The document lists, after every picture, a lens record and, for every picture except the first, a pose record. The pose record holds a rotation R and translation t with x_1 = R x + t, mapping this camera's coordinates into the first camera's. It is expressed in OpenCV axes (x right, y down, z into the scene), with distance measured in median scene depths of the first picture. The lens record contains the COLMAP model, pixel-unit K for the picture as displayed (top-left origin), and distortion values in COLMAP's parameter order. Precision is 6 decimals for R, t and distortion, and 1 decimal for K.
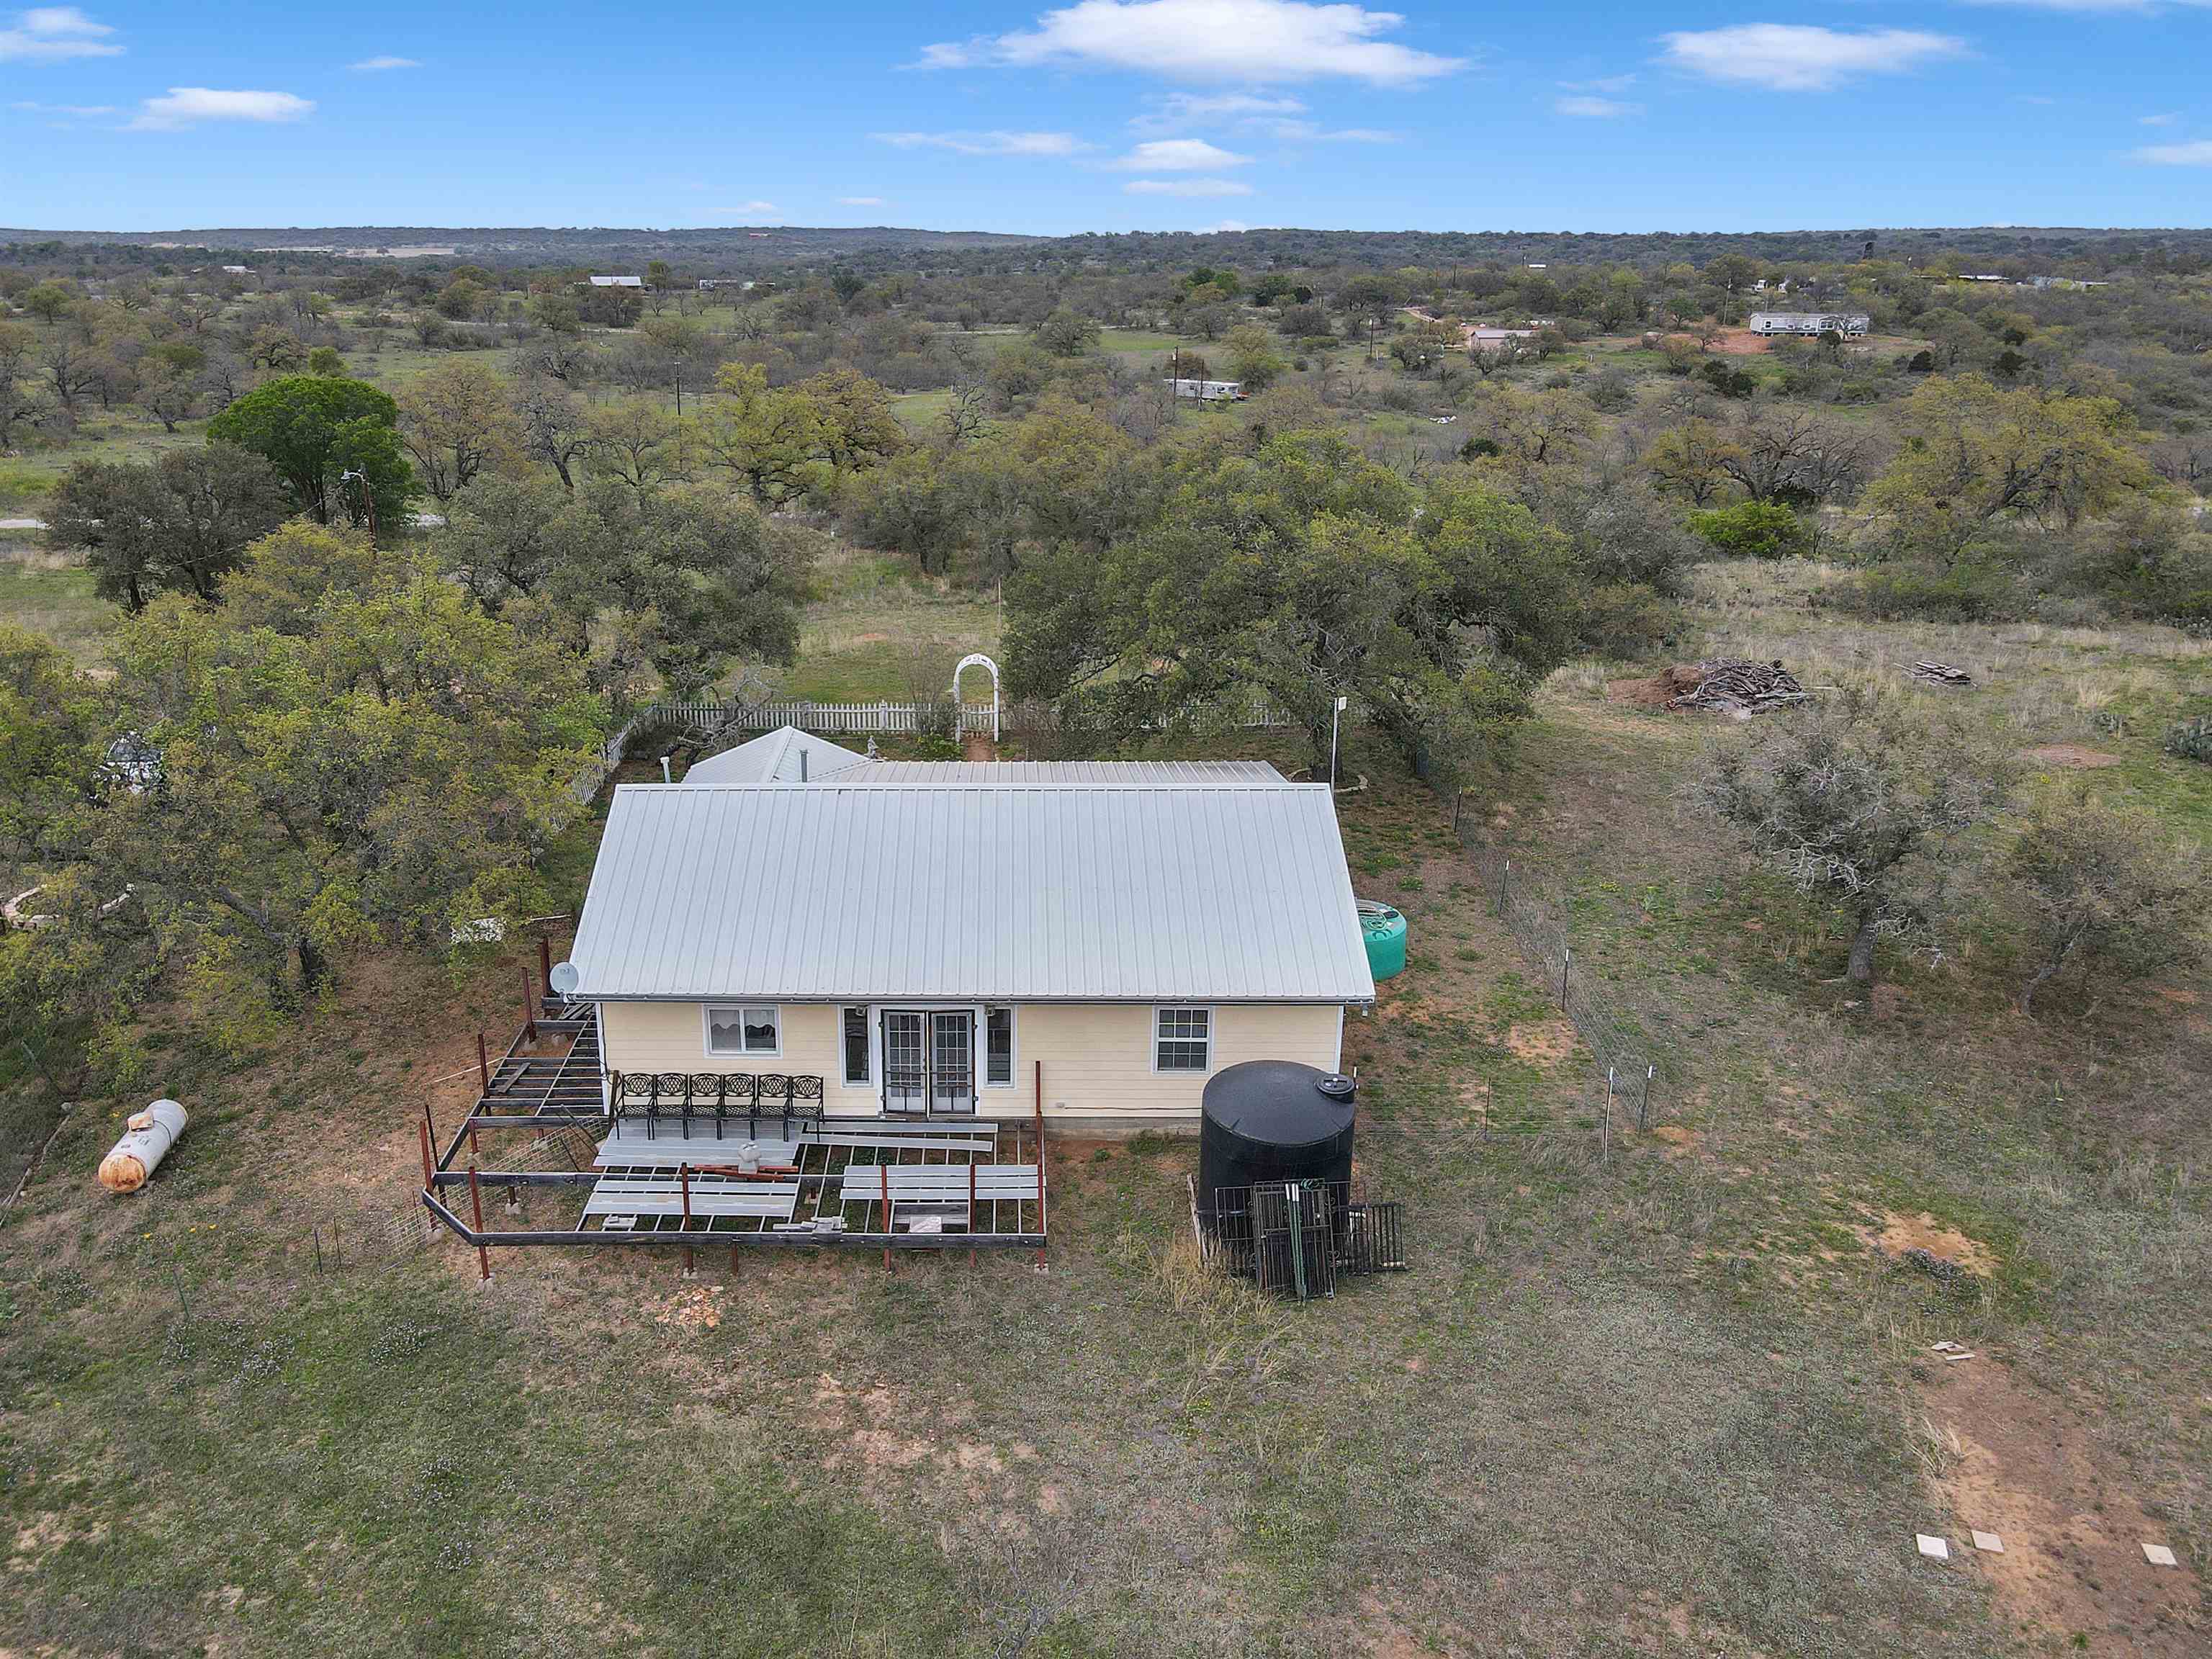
lens RADIAL K [[1698.9, 0, 994.5], [0, 1698.9, 749.7], [0, 0, 1]] dist [0.008248, 0.009981]
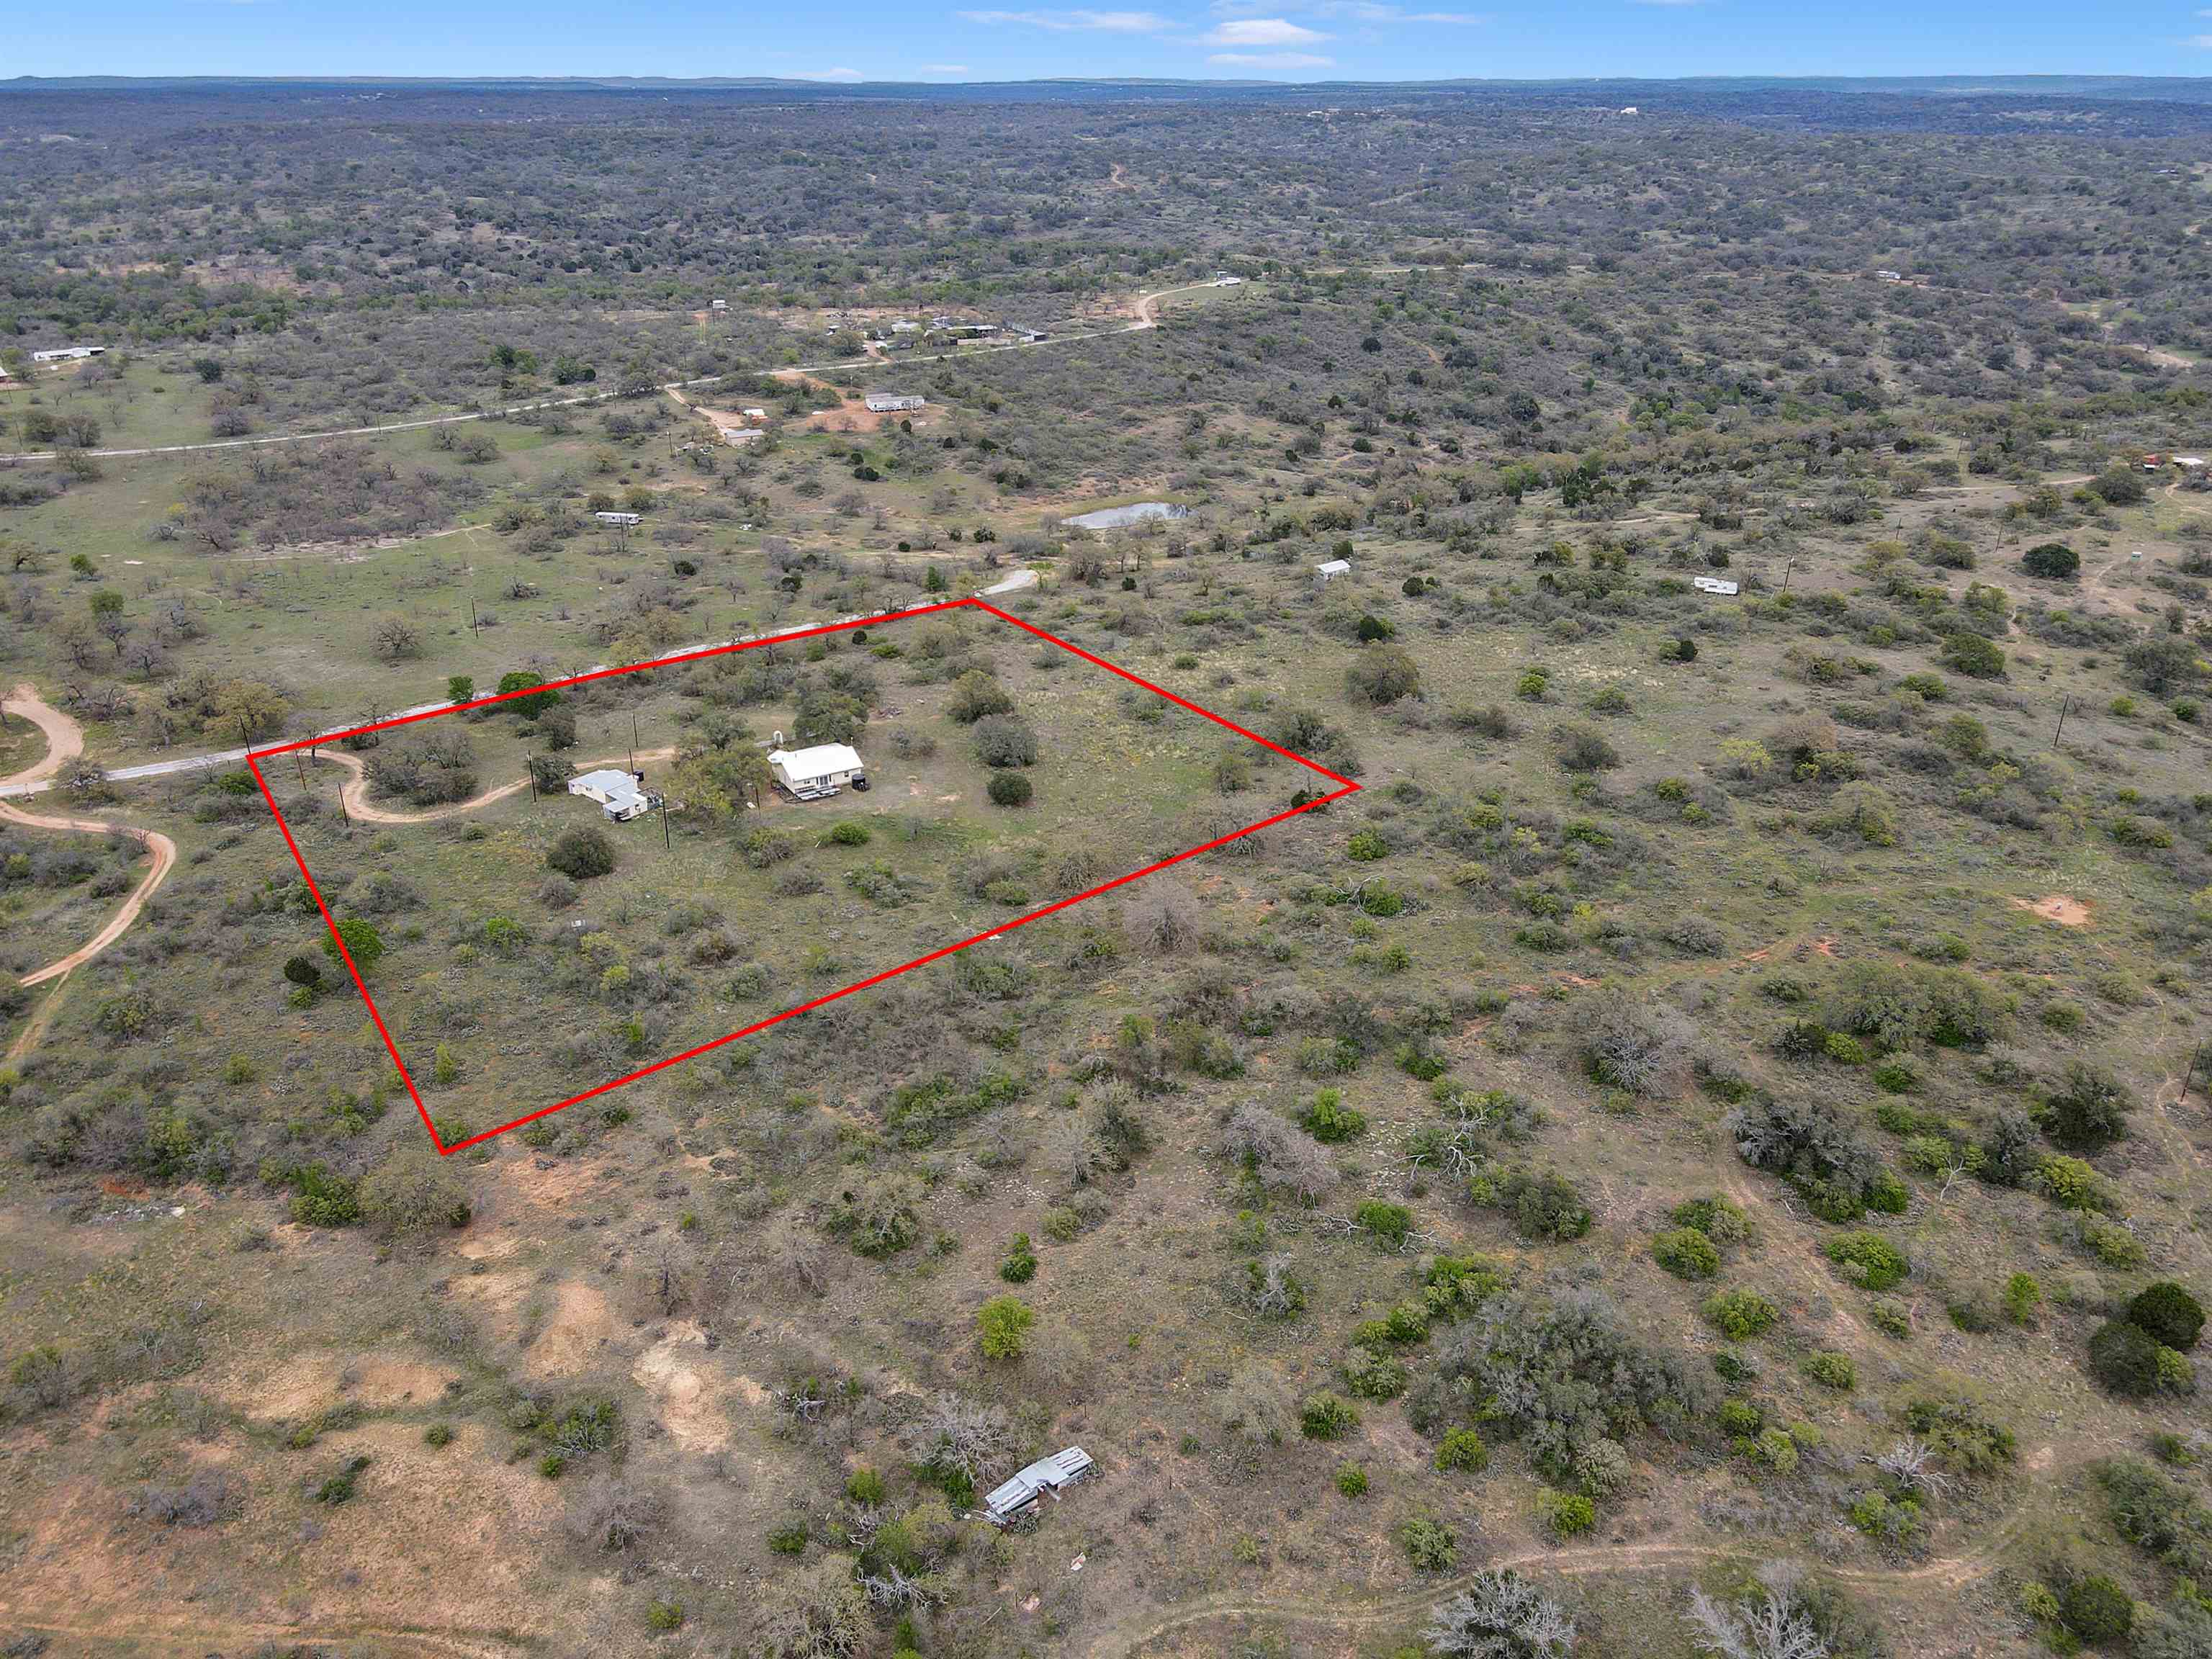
lens RADIAL K [[1655.6, 0, 1148.3], [0, 1655.6, 828.4], [0, 0, 1]] dist [0.031398, 0.002876]
pose [[0.841265, -0.217177, 0.495083, -3.506001], [0.141727, 0.972331, 0.185702, -1.153517], [-0.521715, -0.086058, 0.848768, -8.786166]]
